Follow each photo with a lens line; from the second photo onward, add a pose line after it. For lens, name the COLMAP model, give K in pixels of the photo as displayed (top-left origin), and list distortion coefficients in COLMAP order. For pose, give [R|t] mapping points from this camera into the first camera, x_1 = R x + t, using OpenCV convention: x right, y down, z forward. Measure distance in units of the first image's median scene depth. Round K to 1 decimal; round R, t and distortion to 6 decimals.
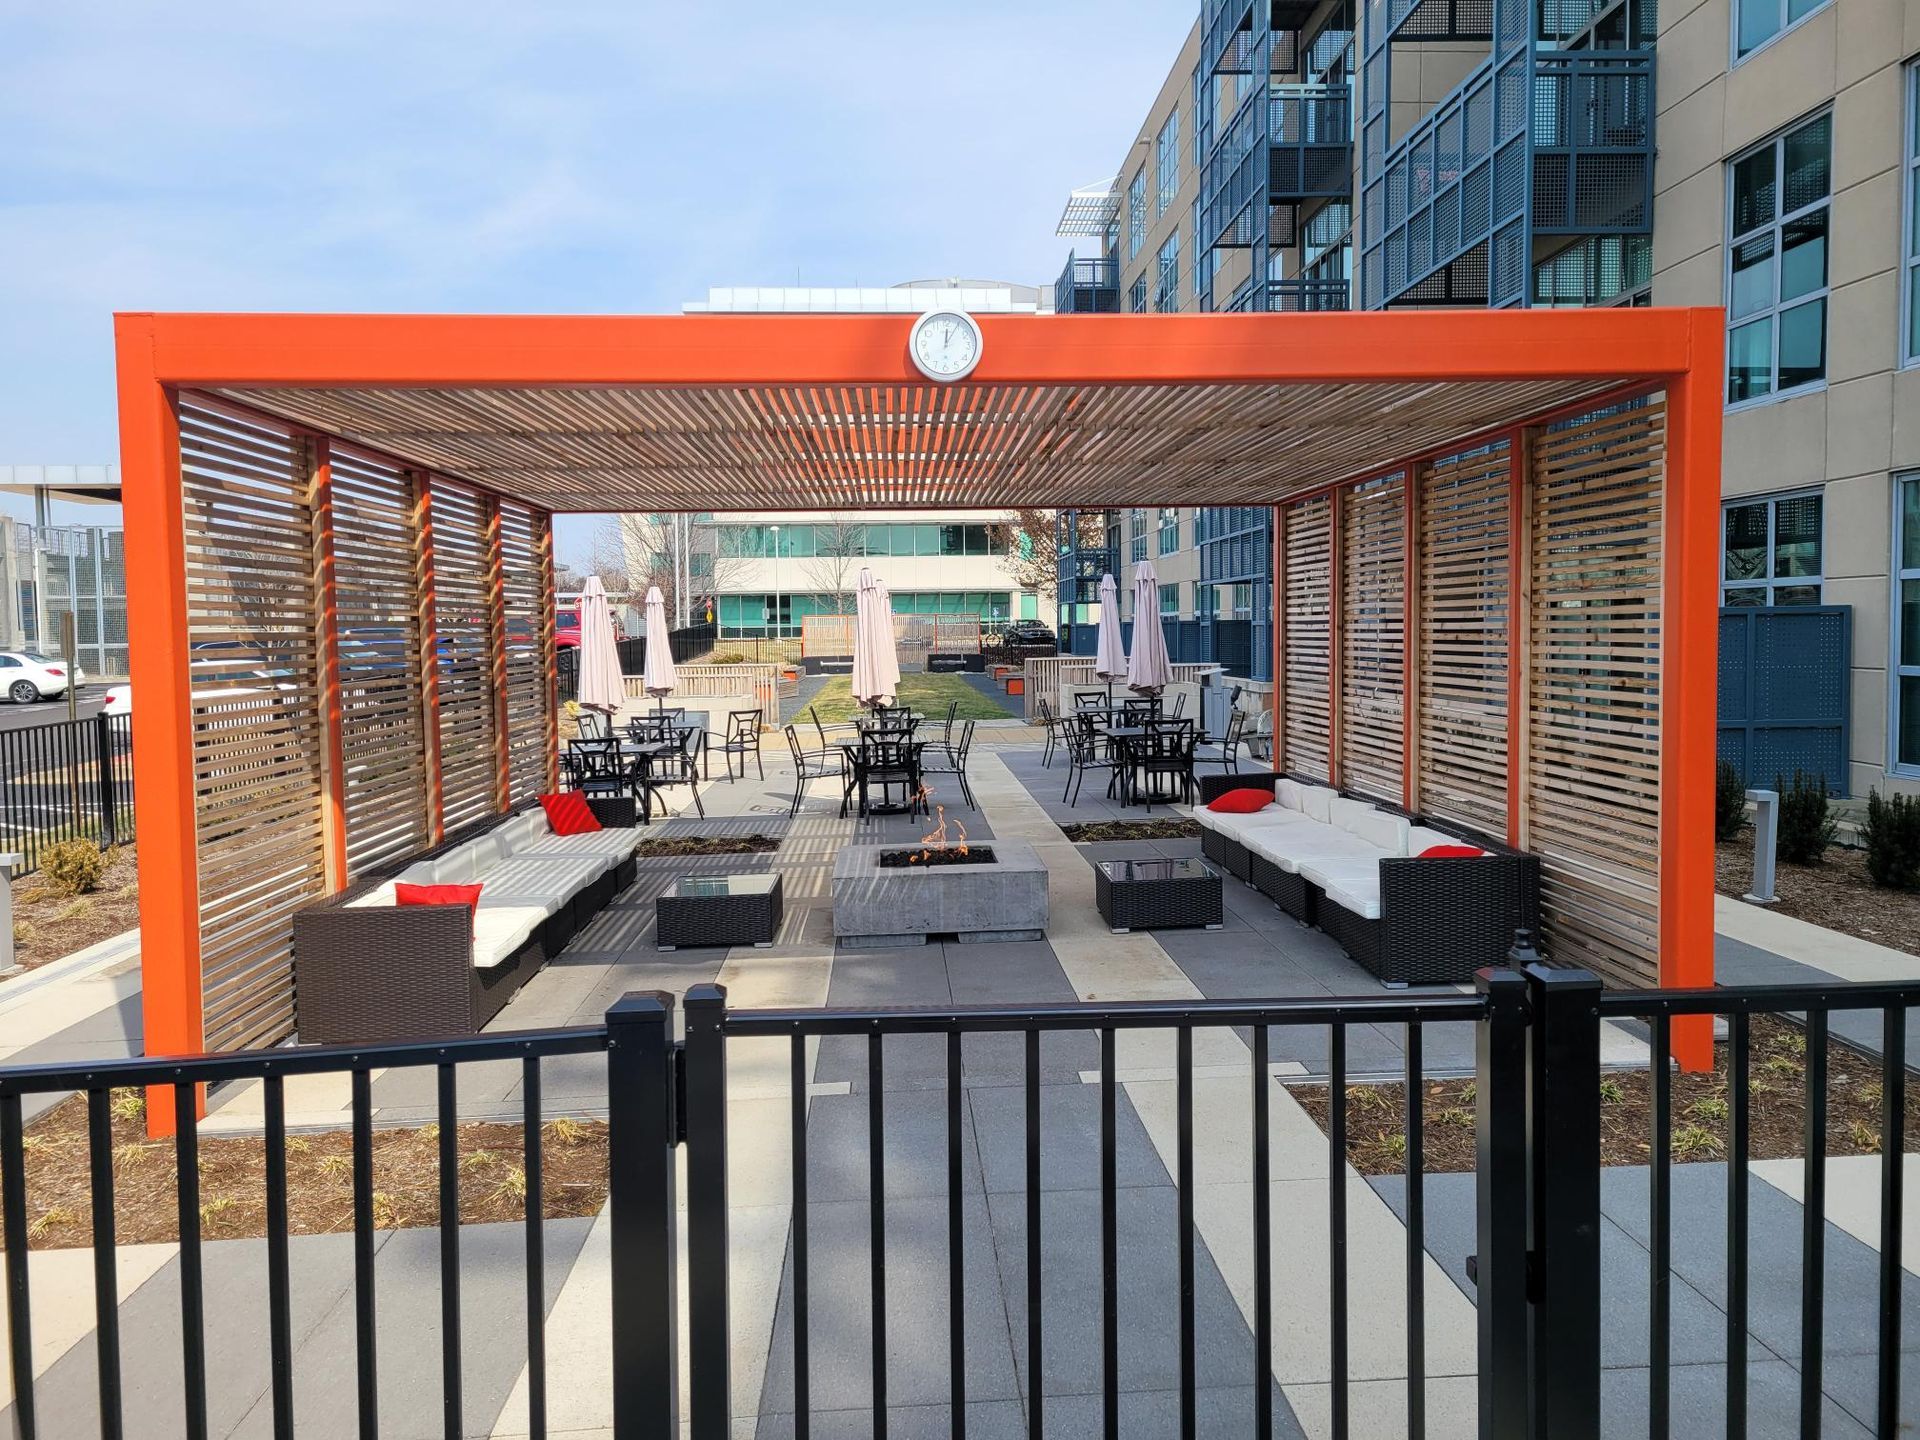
lens RADIAL K [[1440.1, 0, 946.0], [0, 1440.1, 718.5], [0, 0, 1]] dist [0.065534, -0.050732]
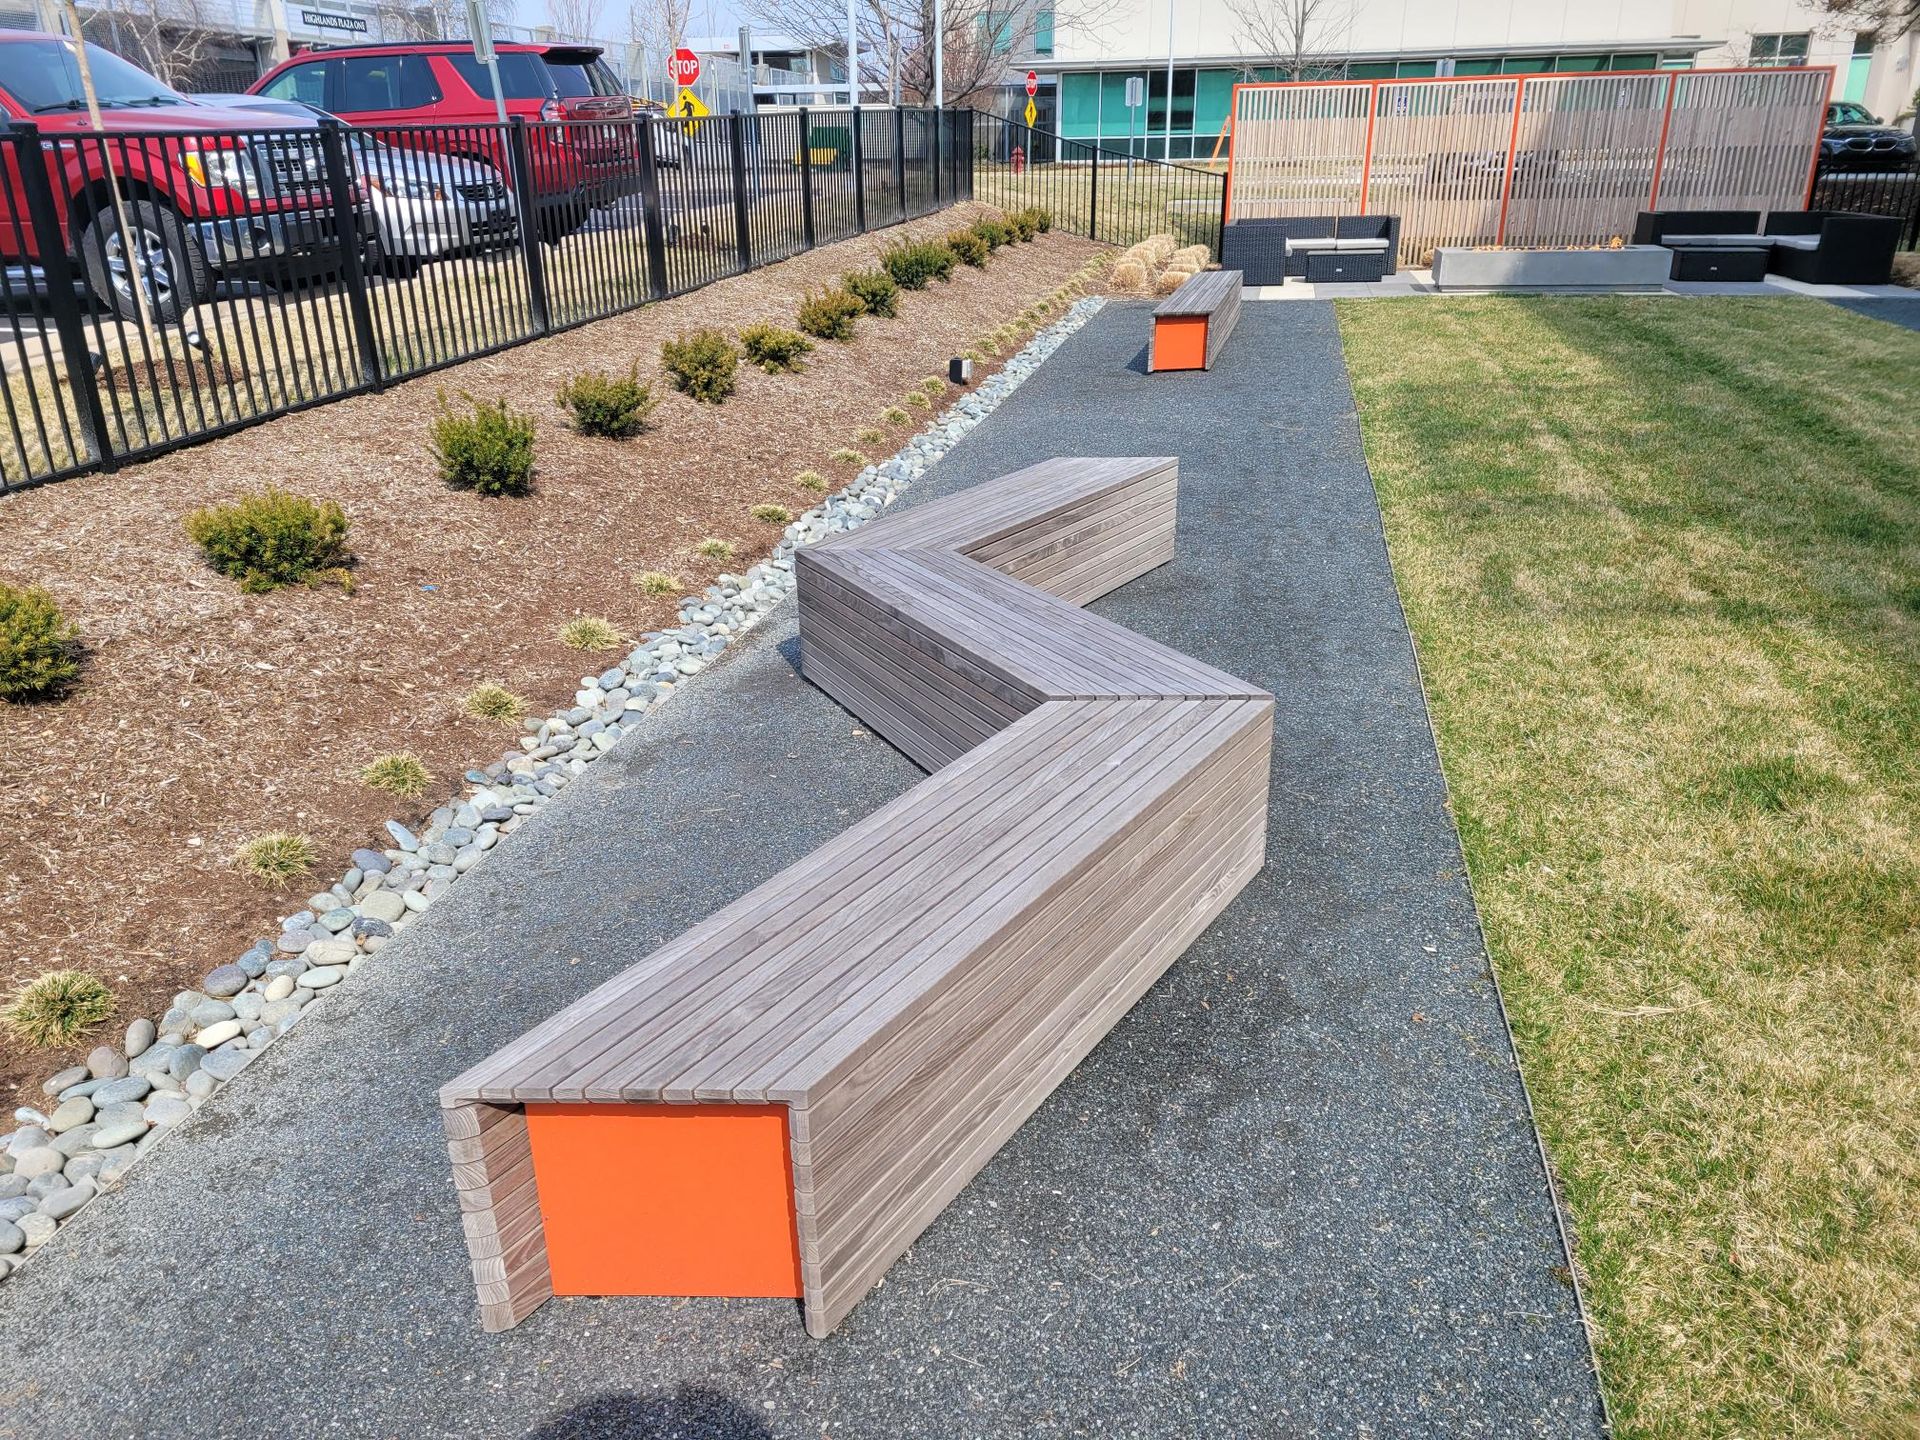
lens RADIAL K [[1440.1, 0, 963.9], [0, 1440.1, 733.4], [0, 0, 1]] dist [0.065534, -0.050732]
pose [[0.970408, 0.097379, -0.220967, -0.055472], [-0.023214, 0.948462, 0.316038, -0.026089], [0.240355, -0.301557, 0.922656, 0.475300]]
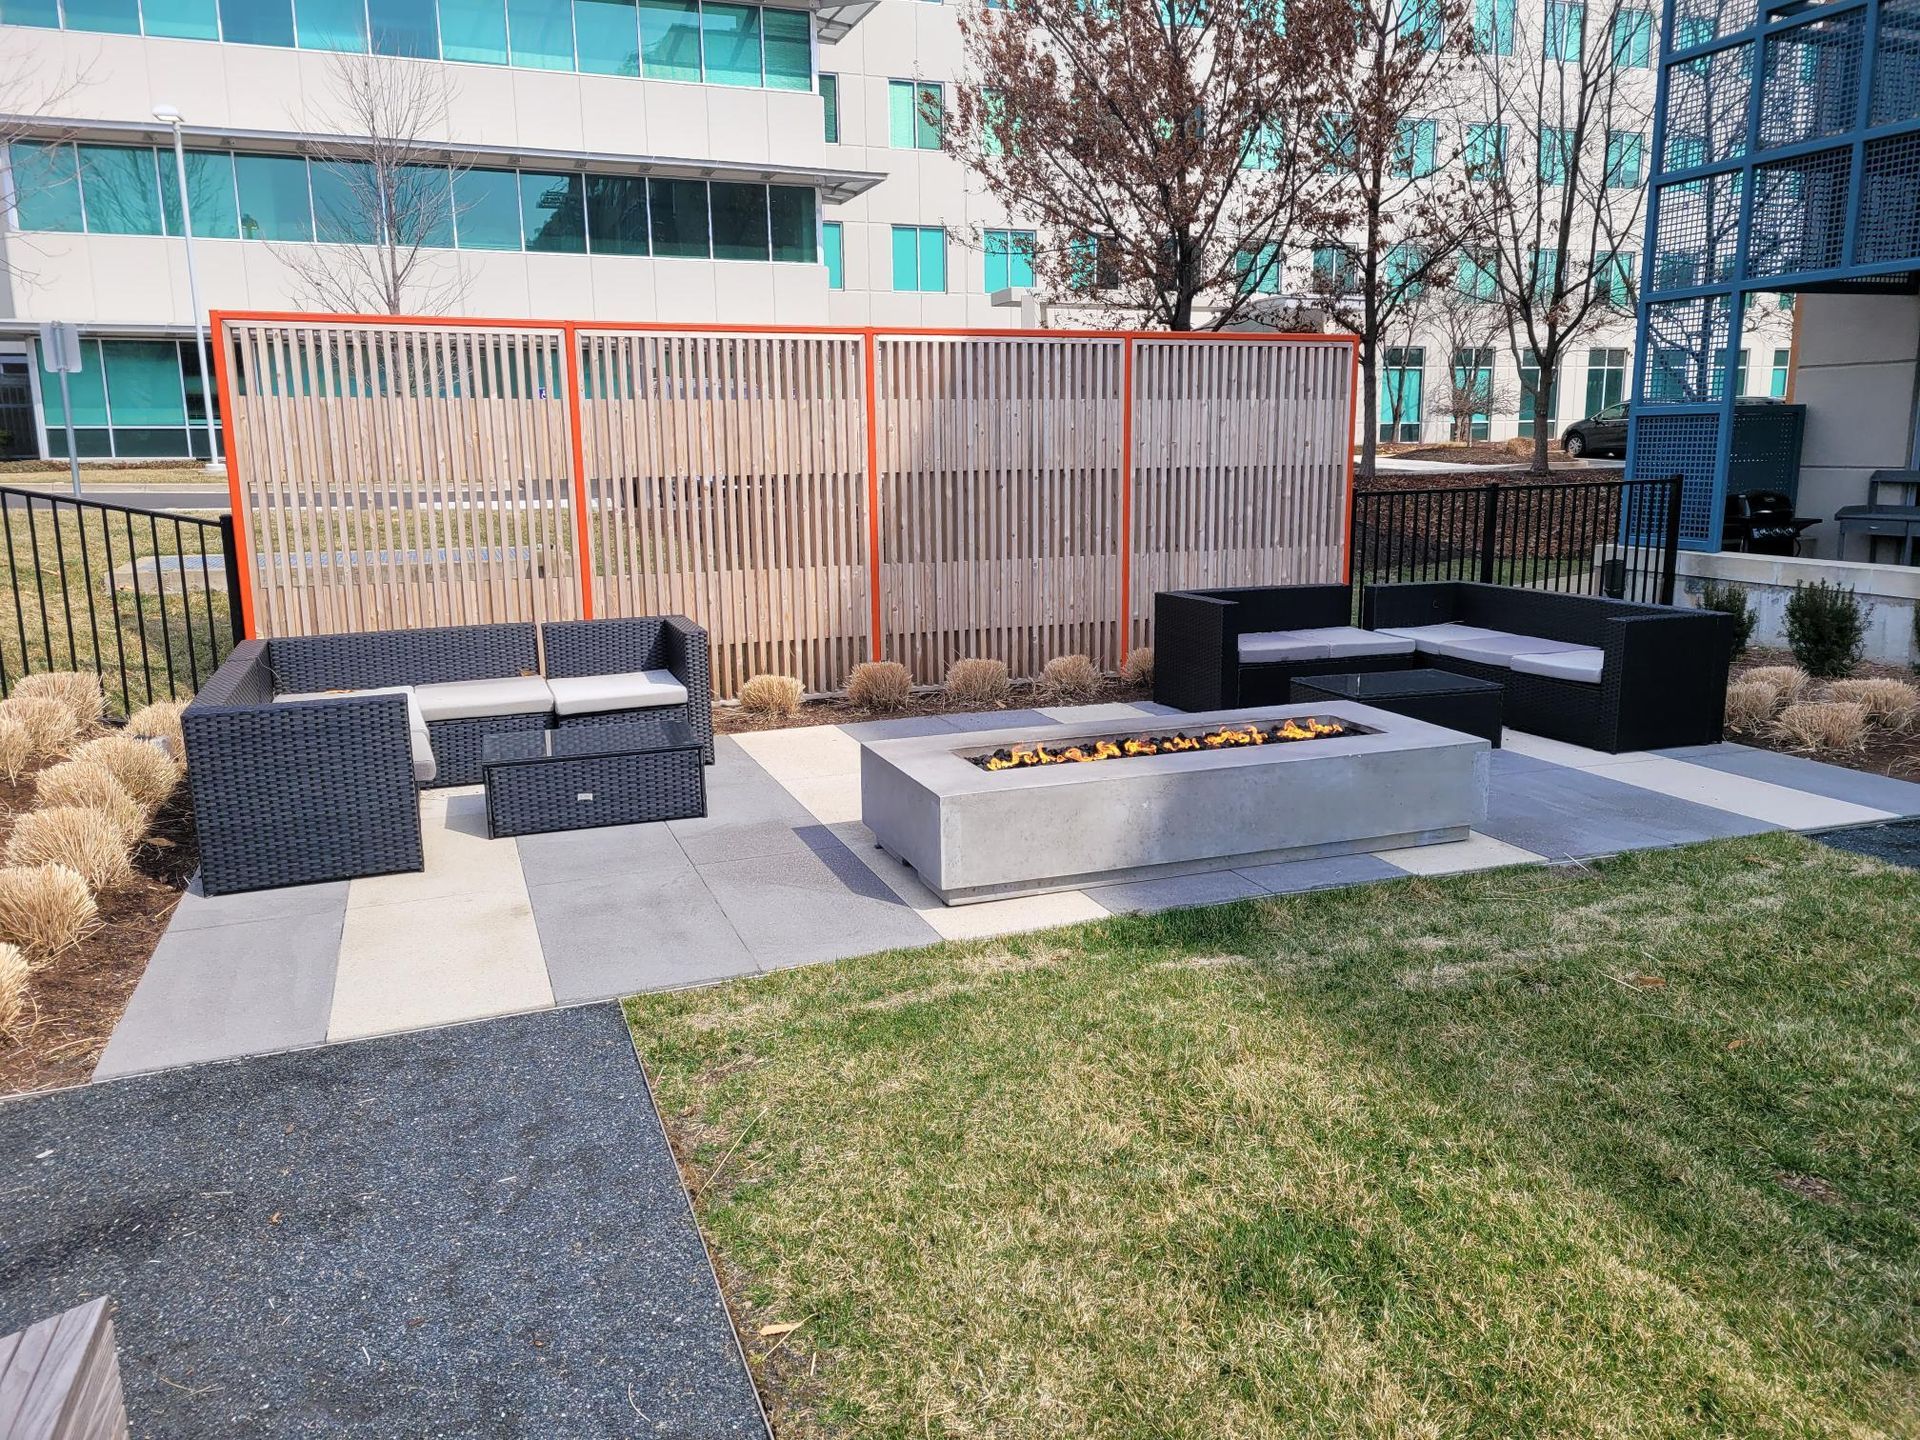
lens RADIAL K [[1440.1, 0, 964.5], [0, 1440.1, 714.3], [0, 0, 1]] dist [0.065534, -0.050732]
pose [[0.949277, -0.048802, 0.310631, -0.060410], [0.011100, 0.992468, 0.122001, -0.037969], [-0.314245, -0.112365, 0.942669, 0.637632]]
